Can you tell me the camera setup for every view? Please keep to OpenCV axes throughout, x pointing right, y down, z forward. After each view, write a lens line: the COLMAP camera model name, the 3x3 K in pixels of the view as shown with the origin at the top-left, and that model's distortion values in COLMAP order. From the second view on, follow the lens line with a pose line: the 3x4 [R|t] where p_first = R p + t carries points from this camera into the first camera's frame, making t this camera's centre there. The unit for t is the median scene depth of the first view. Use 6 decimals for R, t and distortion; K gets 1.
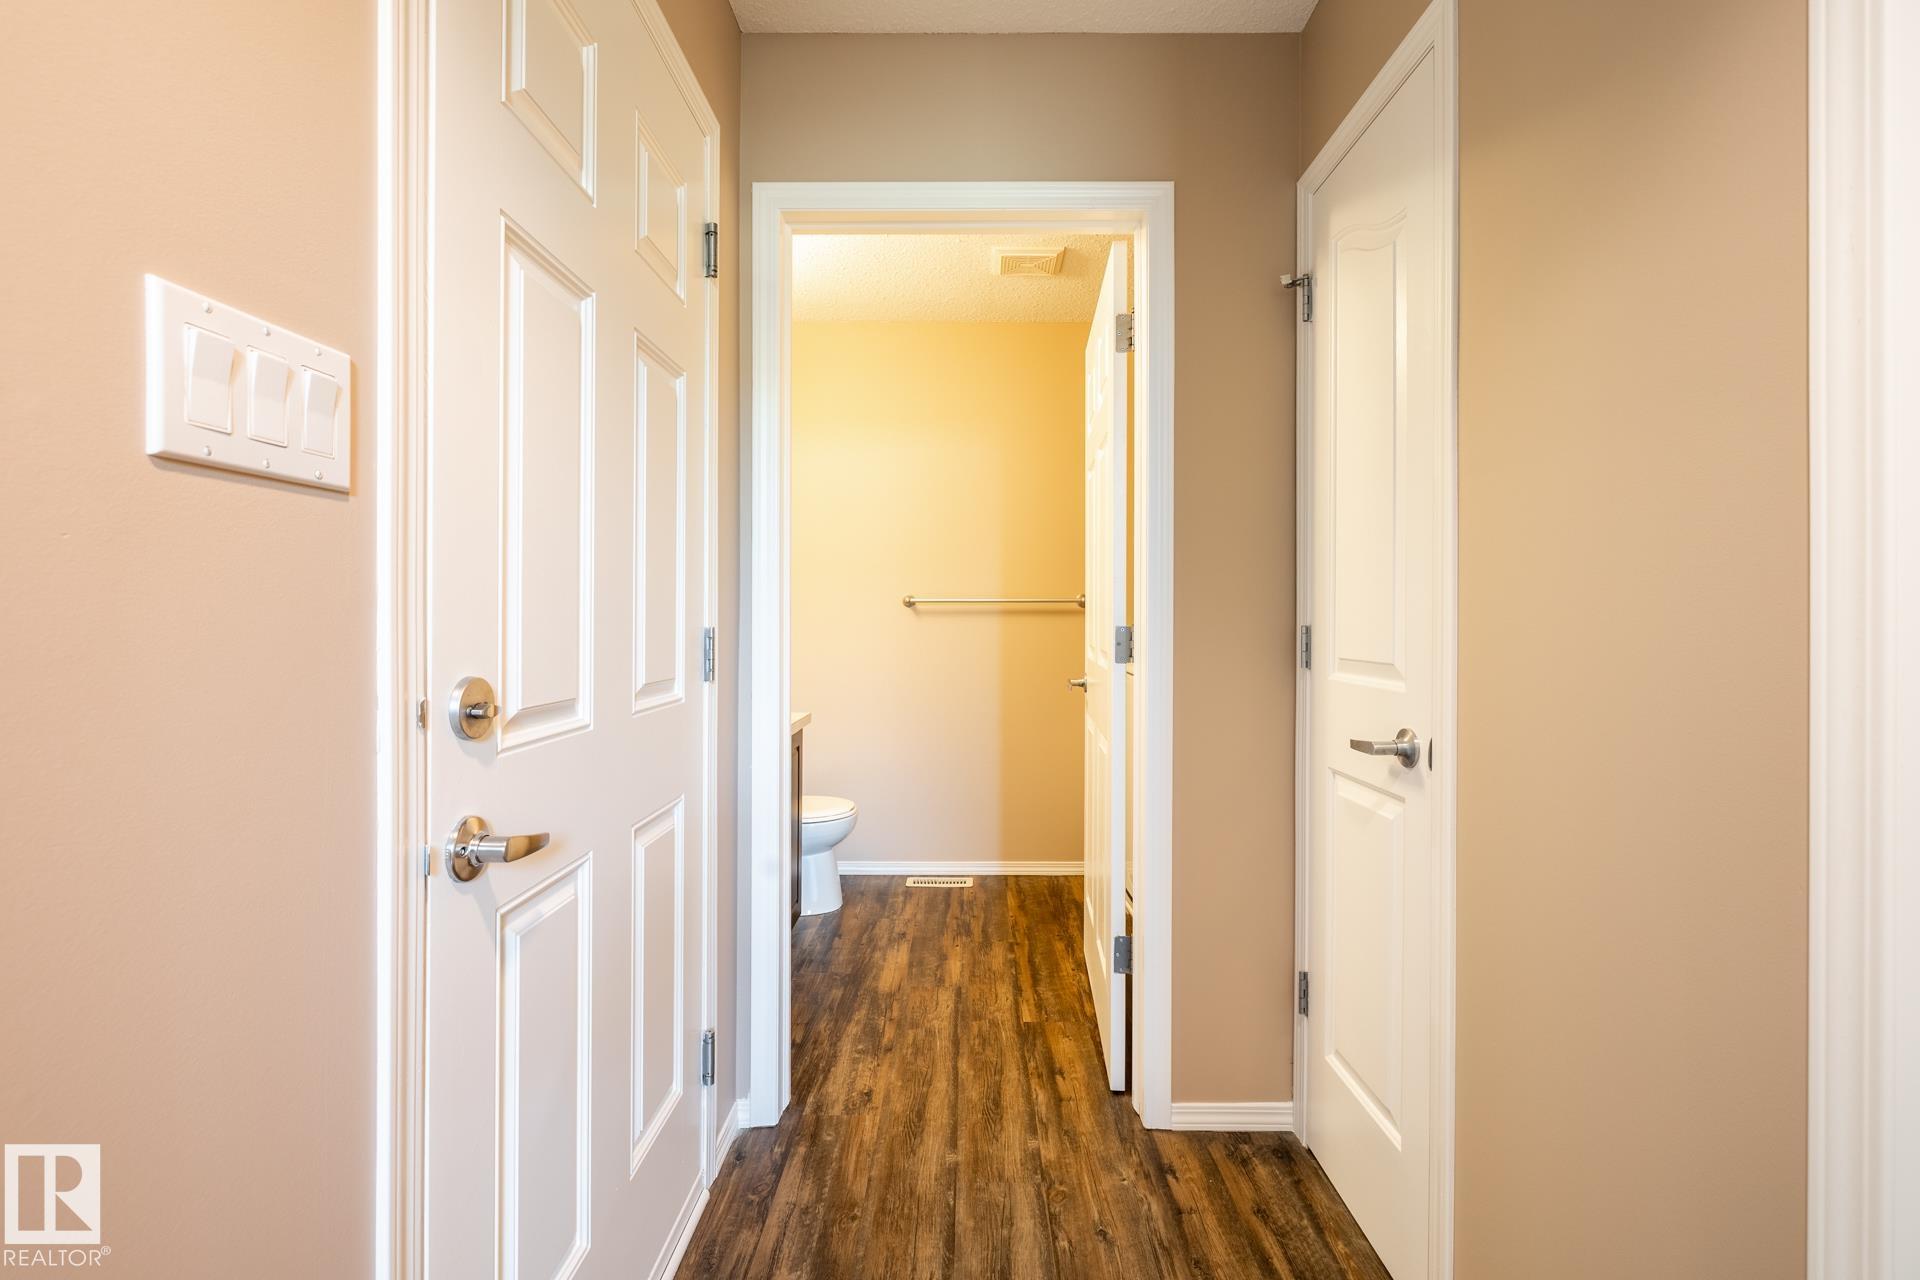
lens RADIAL K [[827.6, 0, 955.3], [0, 827.6, 628.3], [0, 0, 1]] dist [-0.003410, 0.000455]
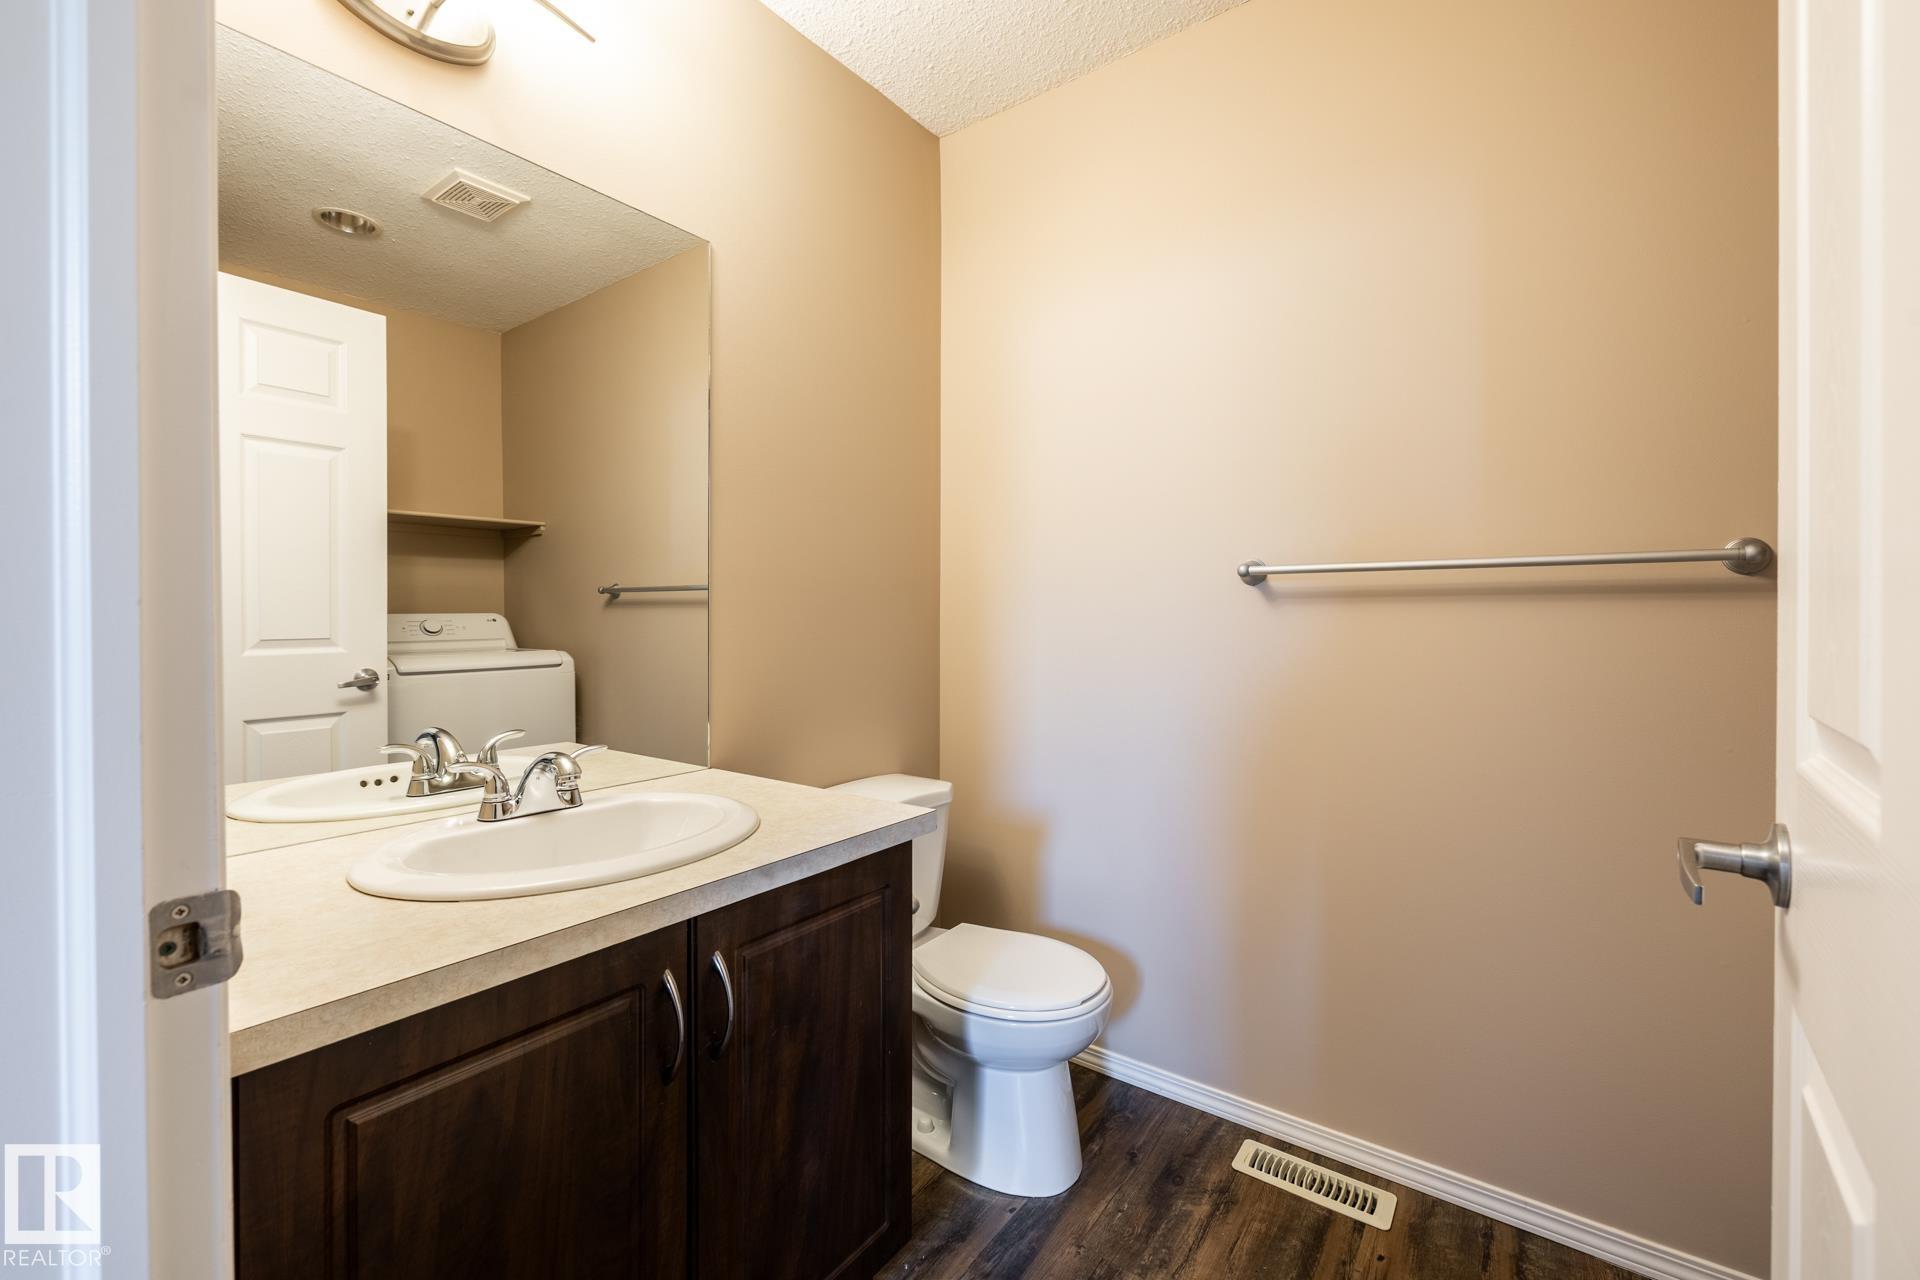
lens RADIAL K [[803.5, 0, 950.9], [0, 803.5, 620.7], [0, 0, 1]] dist [0.000795, 0.000175]
pose [[0.814246, 0.012801, -0.580378, 0.078275], [-0.008502, 0.999913, 0.010127, -0.008534], [0.580457, -0.003311, 0.814284, 0.554986]]
